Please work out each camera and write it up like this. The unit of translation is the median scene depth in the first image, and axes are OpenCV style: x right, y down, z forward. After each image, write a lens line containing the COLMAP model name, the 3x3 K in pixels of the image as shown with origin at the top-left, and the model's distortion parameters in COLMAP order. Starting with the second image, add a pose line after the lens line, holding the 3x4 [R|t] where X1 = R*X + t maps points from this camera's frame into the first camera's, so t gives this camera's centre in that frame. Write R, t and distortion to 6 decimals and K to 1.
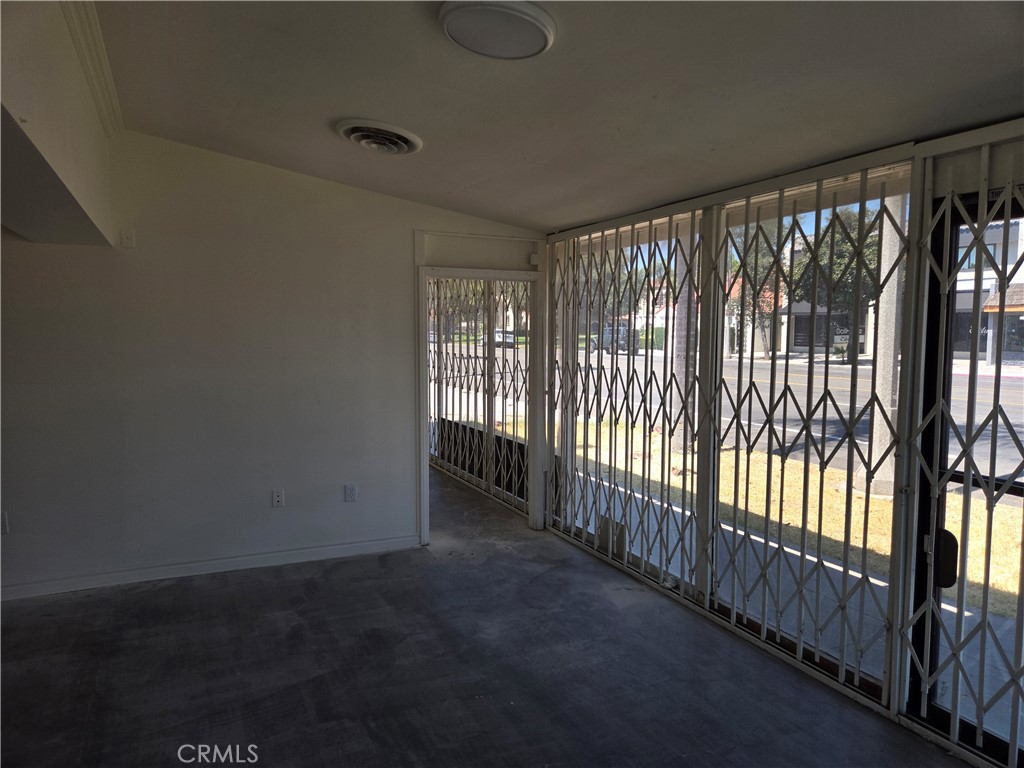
lens RADIAL K [[685.5, 0, 516.0], [0, 685.5, 392.1], [0, 0, 1]] dist [0.078397, -0.070399]
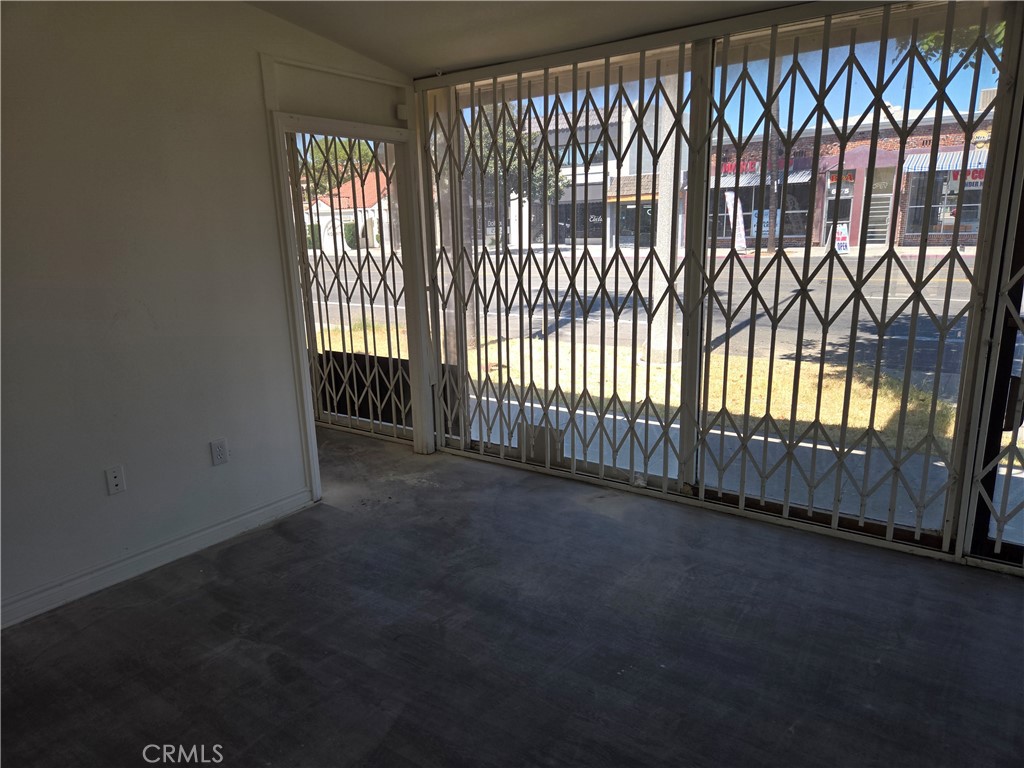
lens RADIAL K [[685.5, 0, 516.0], [0, 685.5, 392.1], [0, 0, 1]] dist [0.078397, -0.070399]
pose [[0.876145, -0.144866, 0.459765, -0.293691], [0.078147, 0.983843, 0.161076, -0.001438], [-0.475671, -0.105196, 0.873310, 0.259630]]
